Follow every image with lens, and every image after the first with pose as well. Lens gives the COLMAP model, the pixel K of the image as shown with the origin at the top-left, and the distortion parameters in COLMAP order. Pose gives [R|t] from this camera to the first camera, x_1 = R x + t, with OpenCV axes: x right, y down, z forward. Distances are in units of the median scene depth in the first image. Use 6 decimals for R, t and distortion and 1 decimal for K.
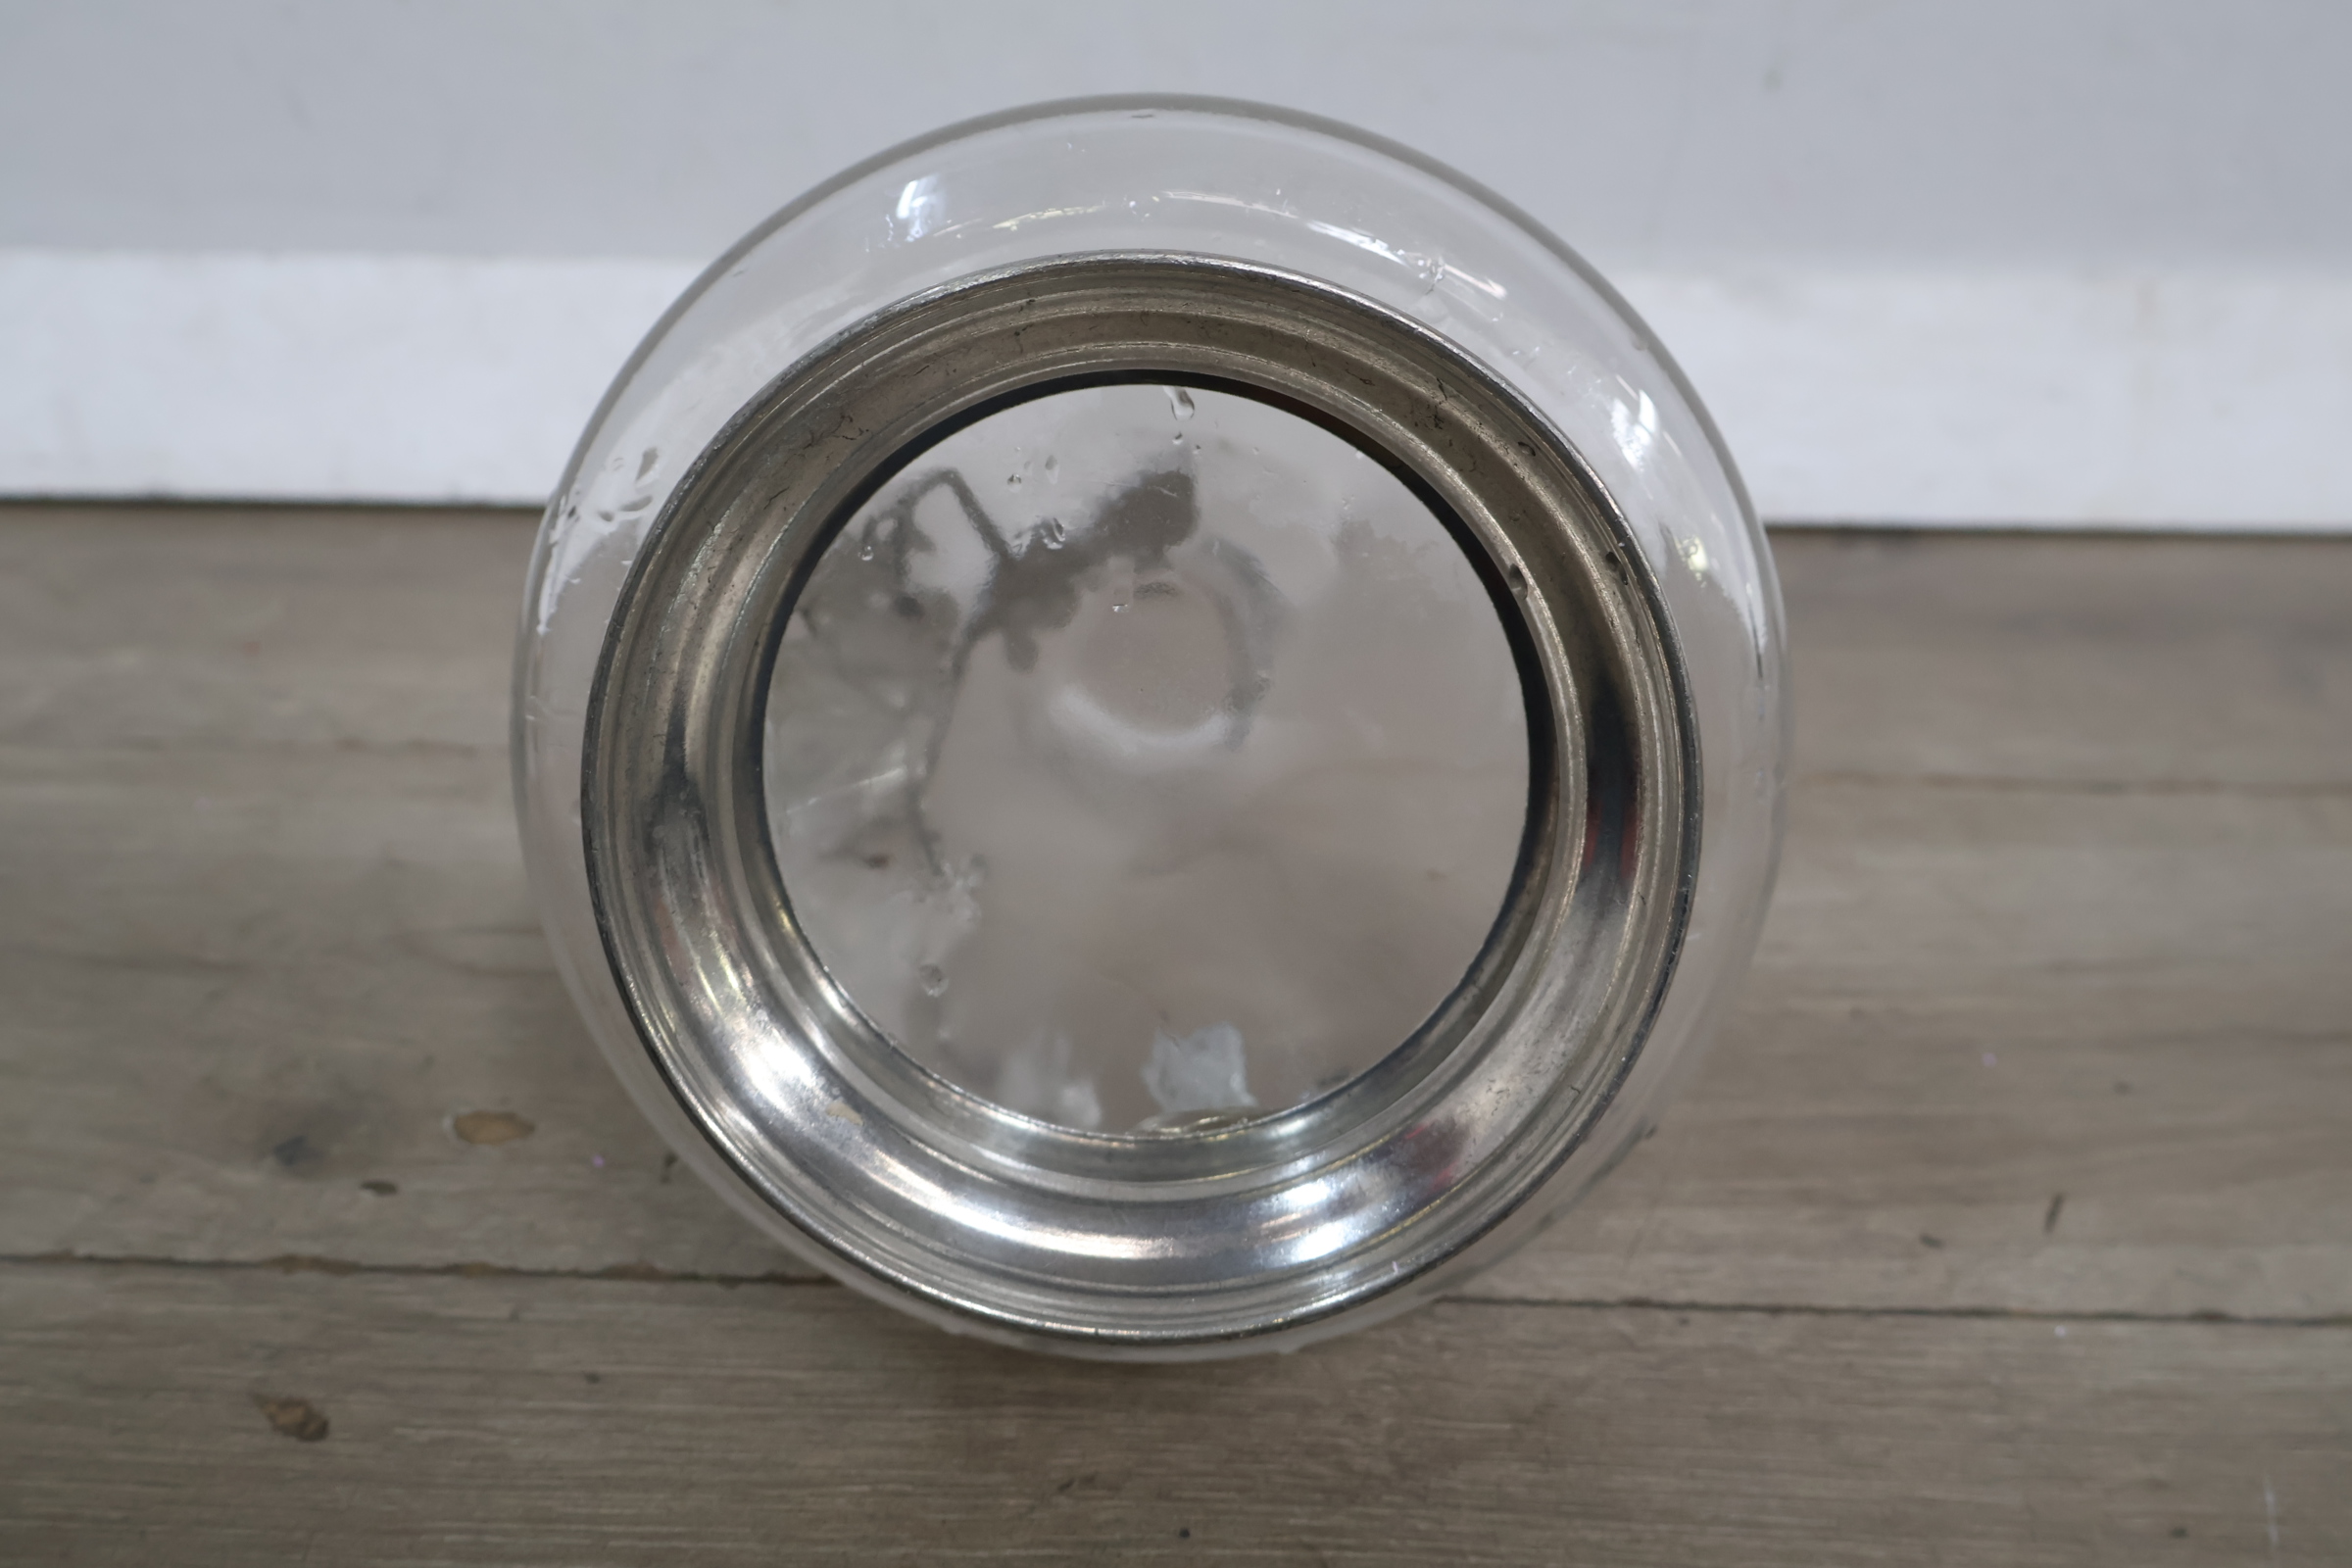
lens RADIAL K [[2516.7, 0, 1179.8], [0, 2516.7, 772.3], [0, 0, 1]] dist [0.011540, 0.000000]
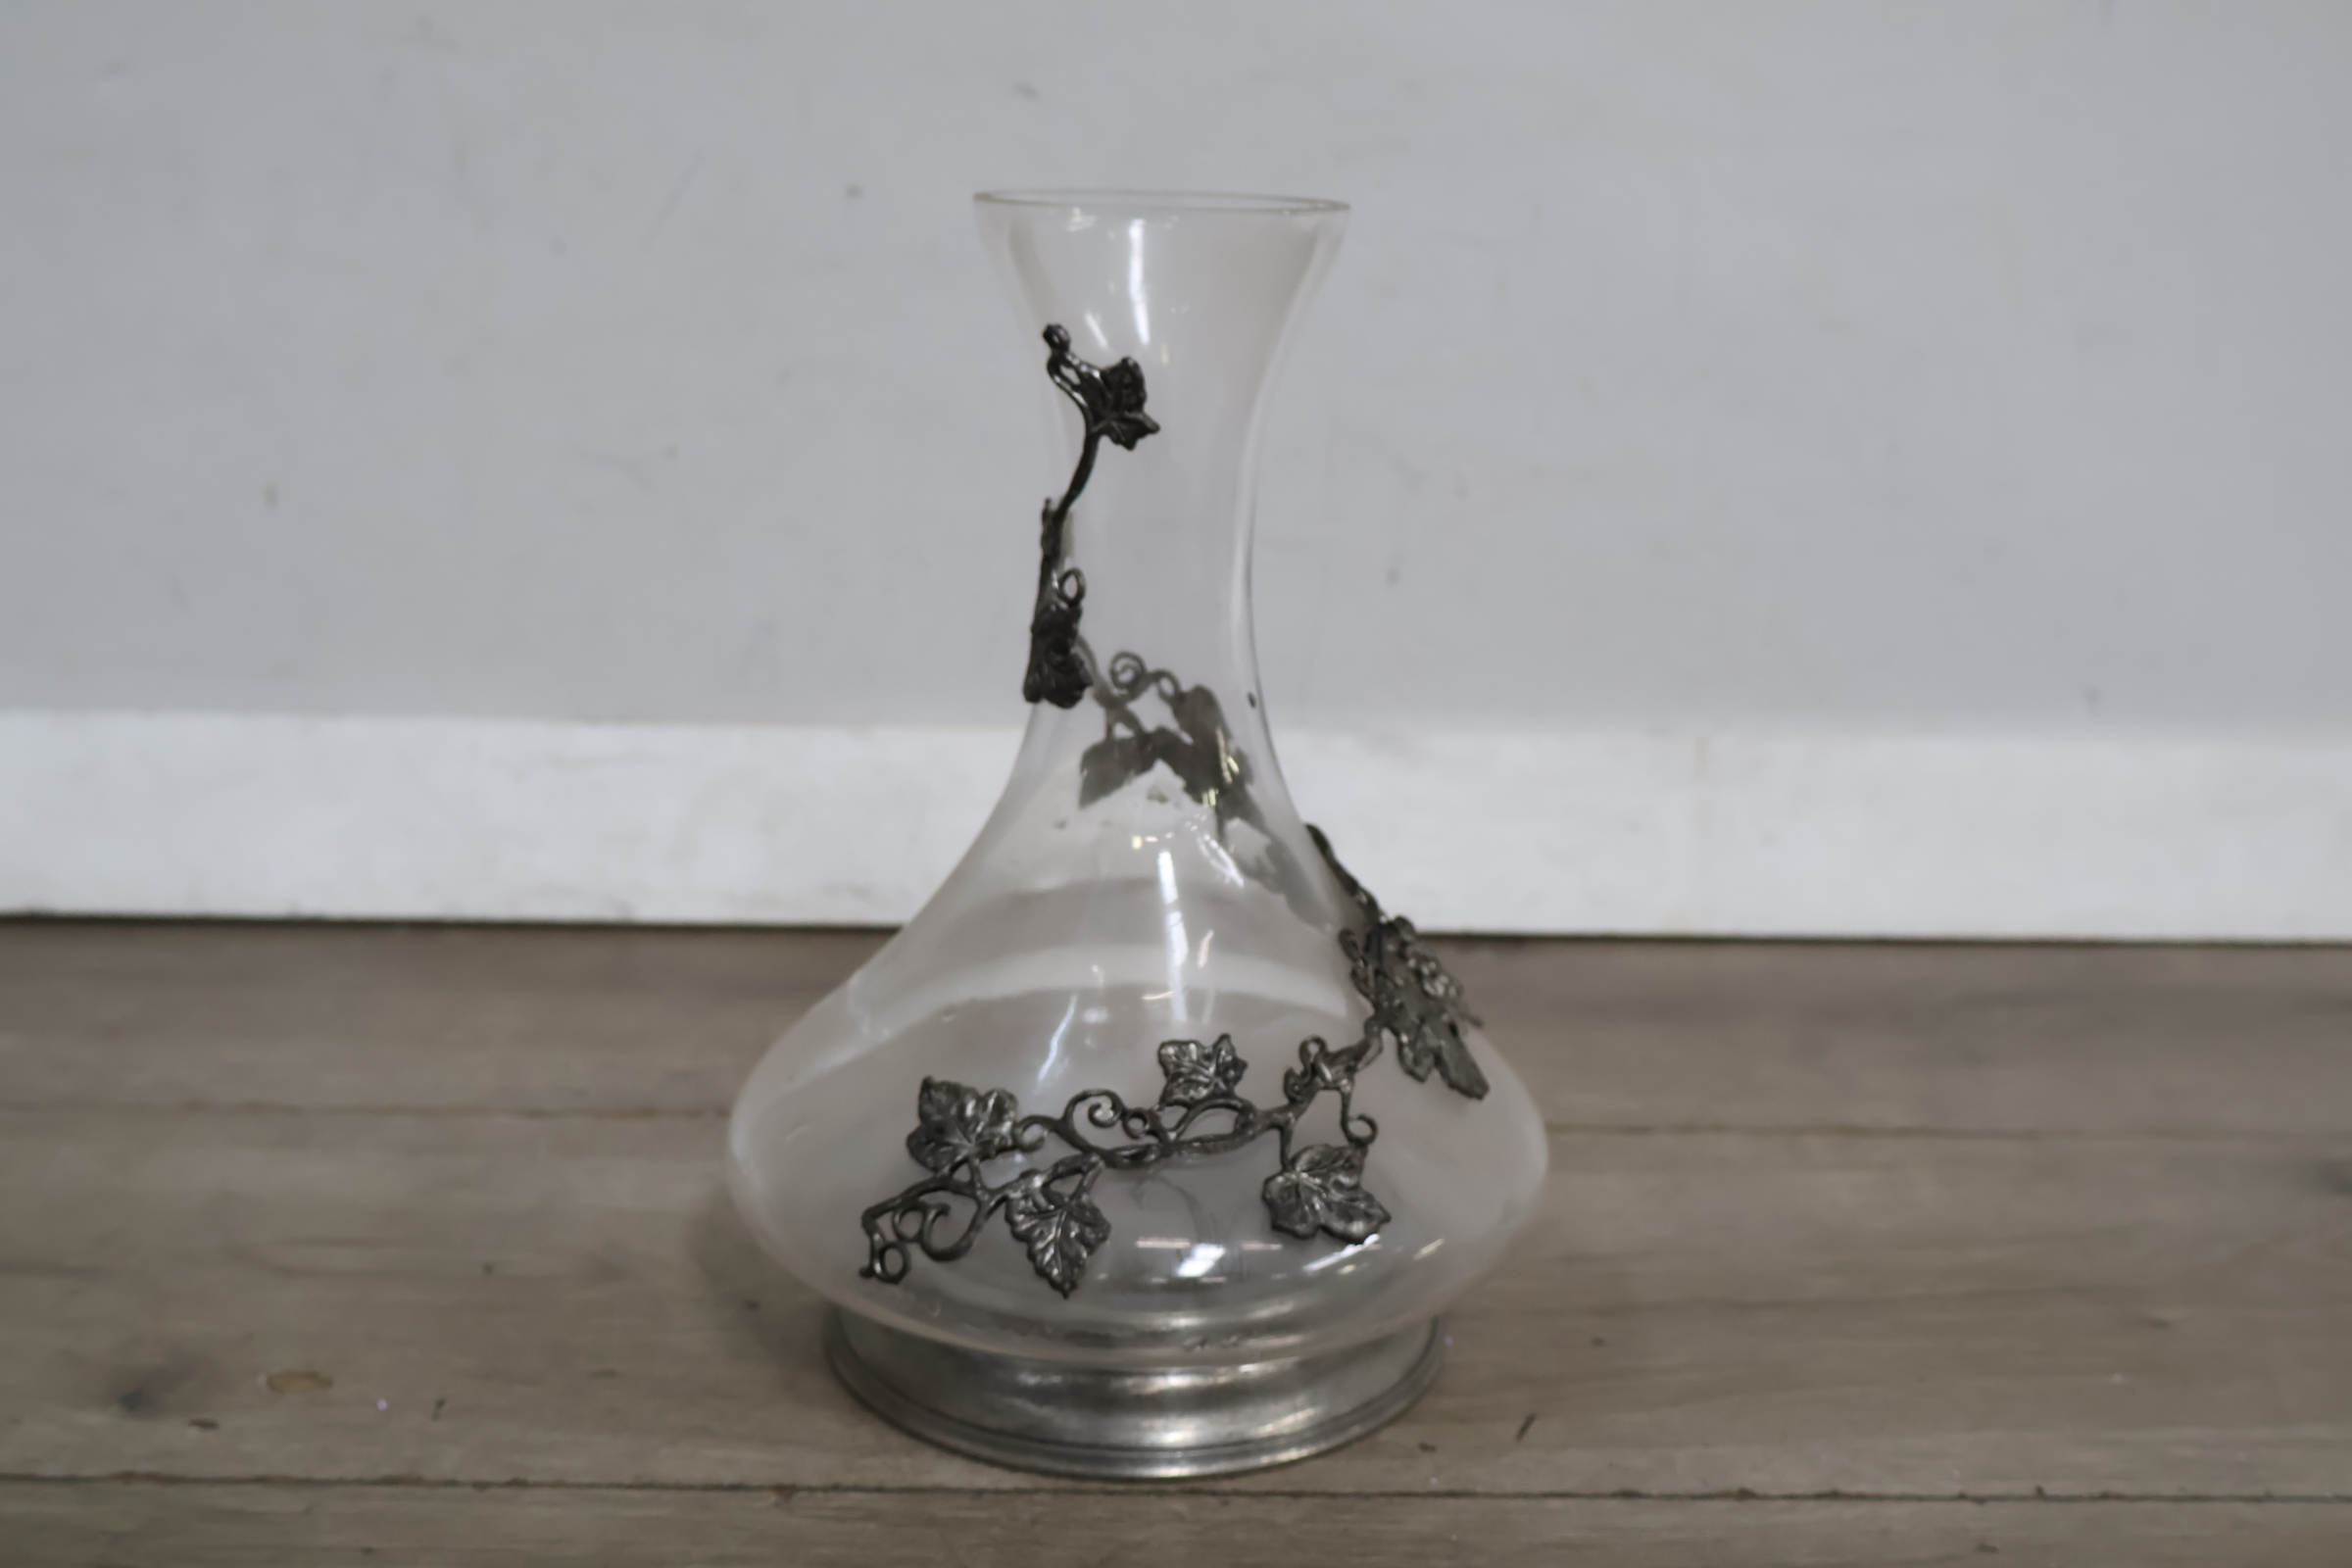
lens RADIAL K [[2516.7, 0, 1163.3], [0, 2516.7, 789.1], [0, 0, 1]] dist [0.011540, 0.000000]
pose [[0.998578, 0.000921, 0.053293, 0.097423], [0.008762, 0.983413, -0.181171, 0.090032], [-0.052576, 0.181380, 0.982007, -0.333910]]
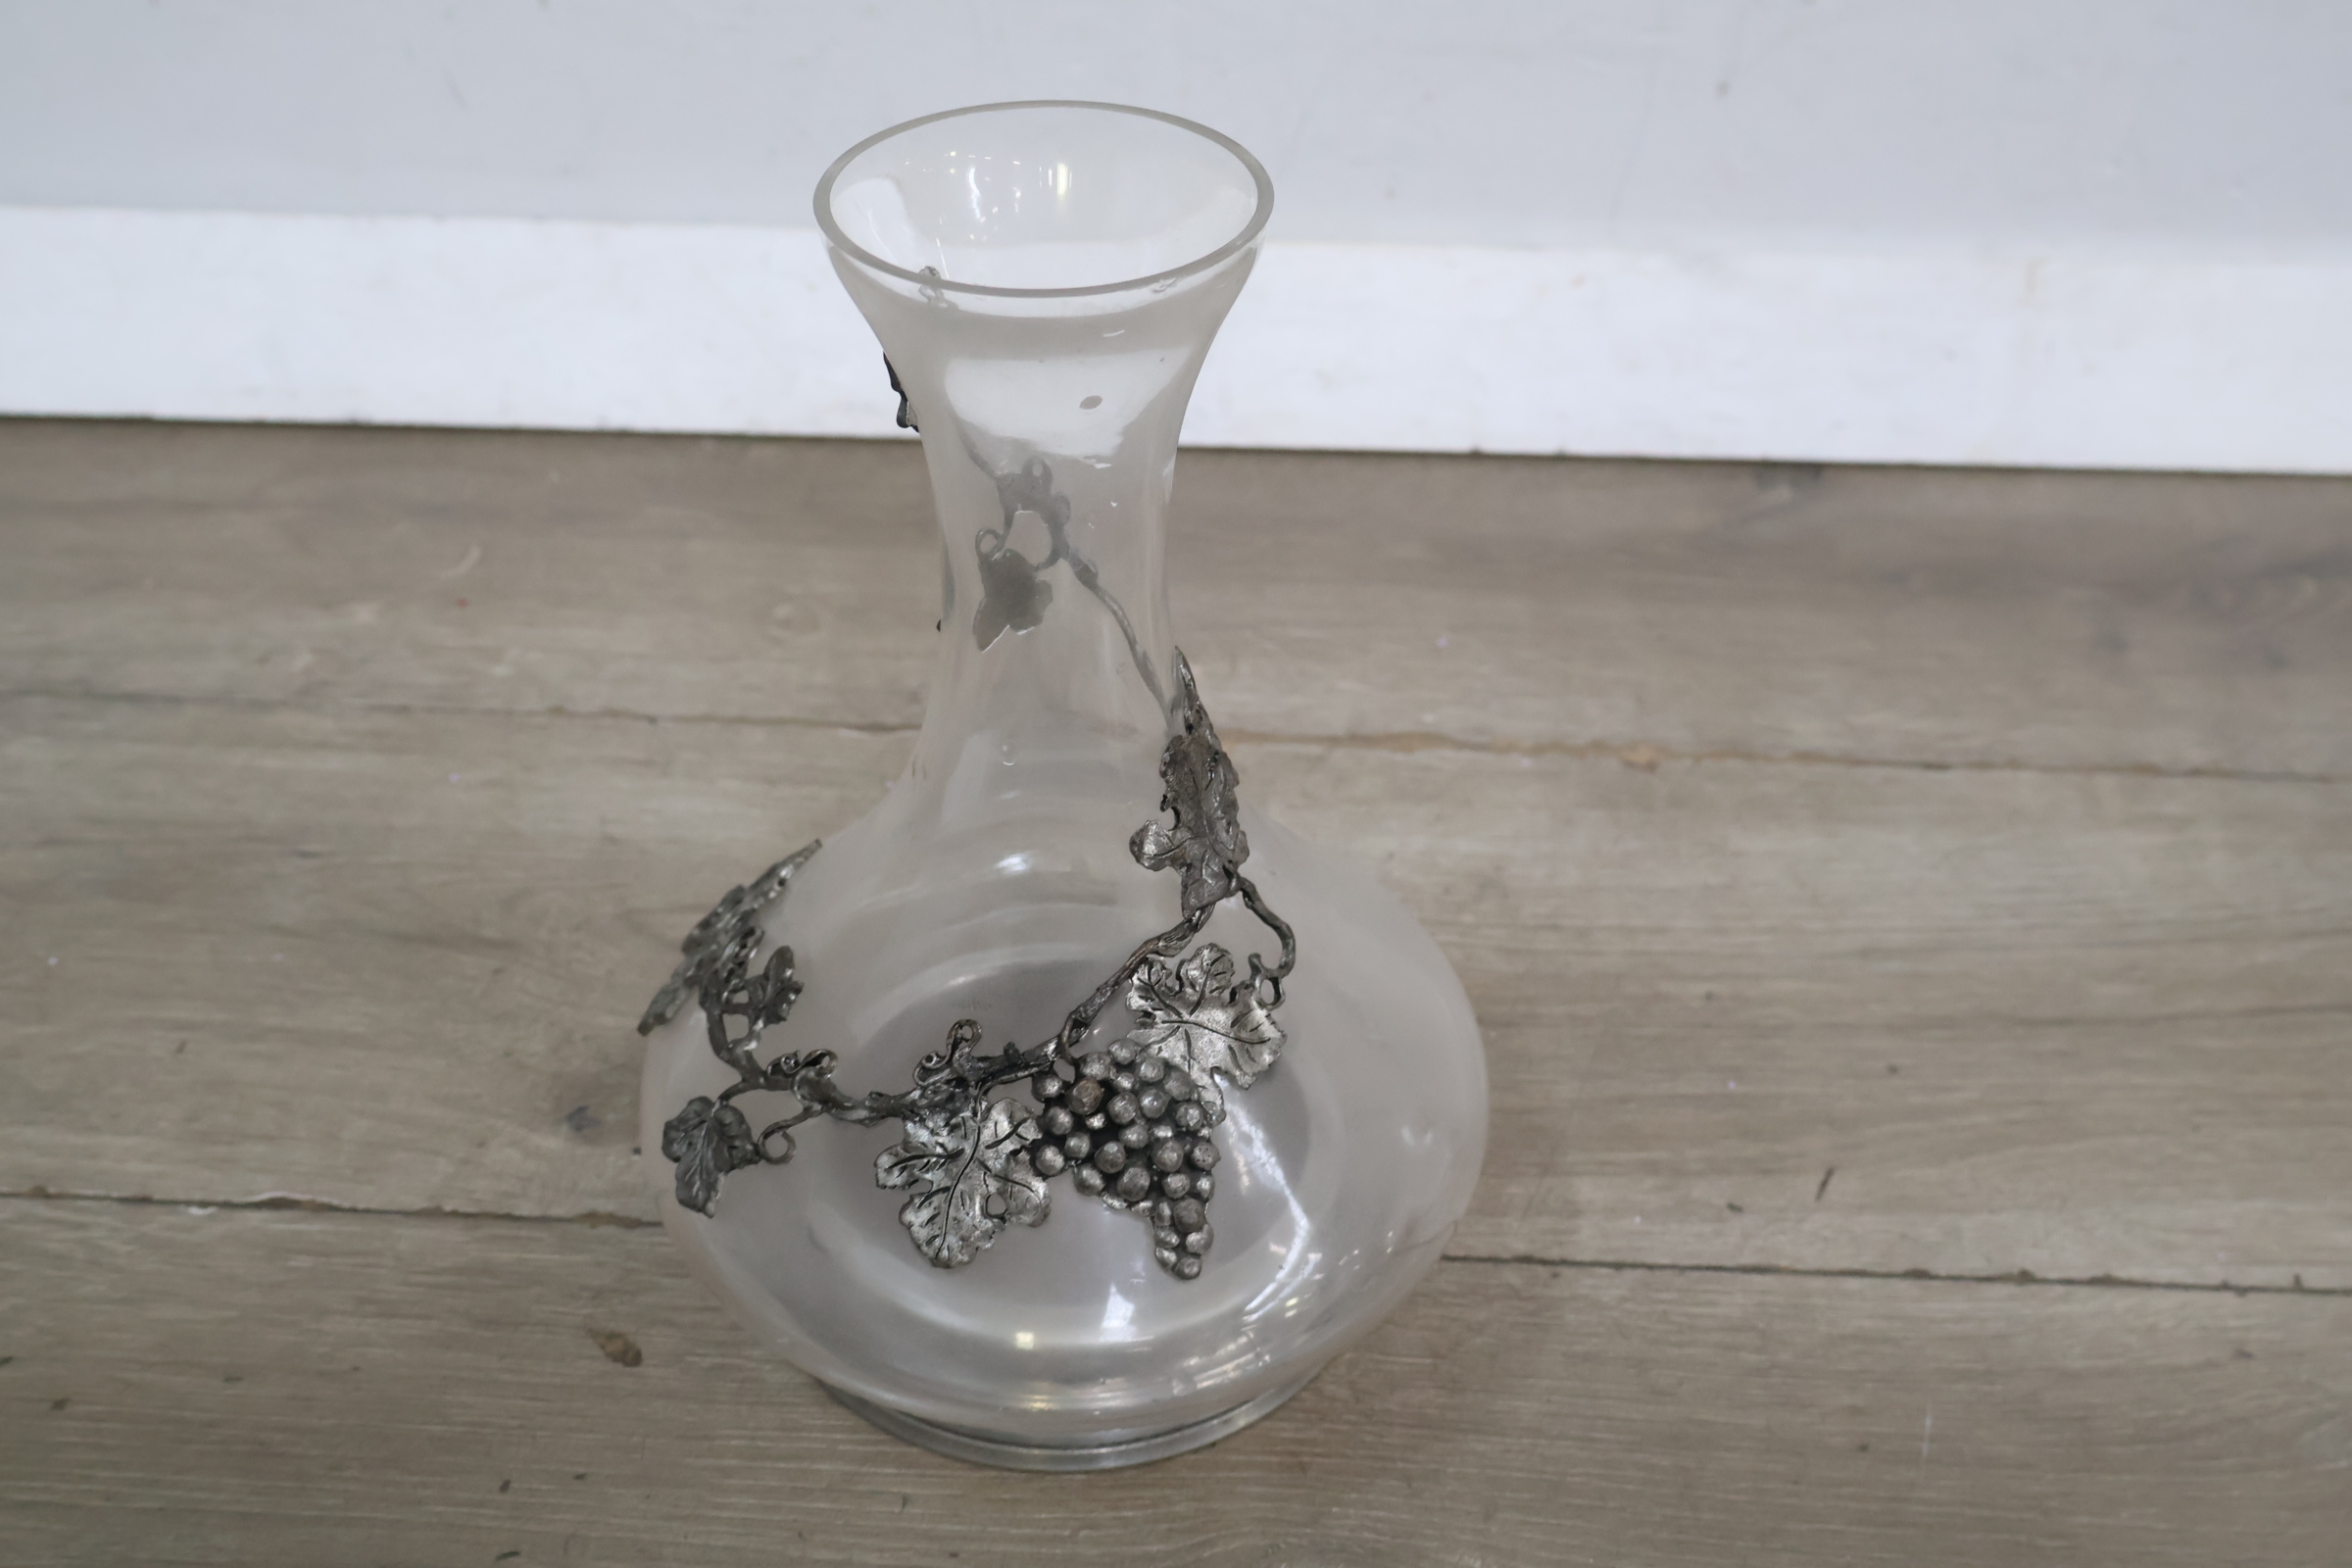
lens RADIAL K [[2516.7, 0, 1178.6], [0, 2516.7, 764.4], [0, 0, 1]] dist [0.011540, 0.000000]
pose [[0.999941, 0.009864, -0.004596, -0.013783], [-0.008656, 0.976913, 0.213463, -0.374463], [0.006596, -0.213410, 0.976940, -0.356484]]
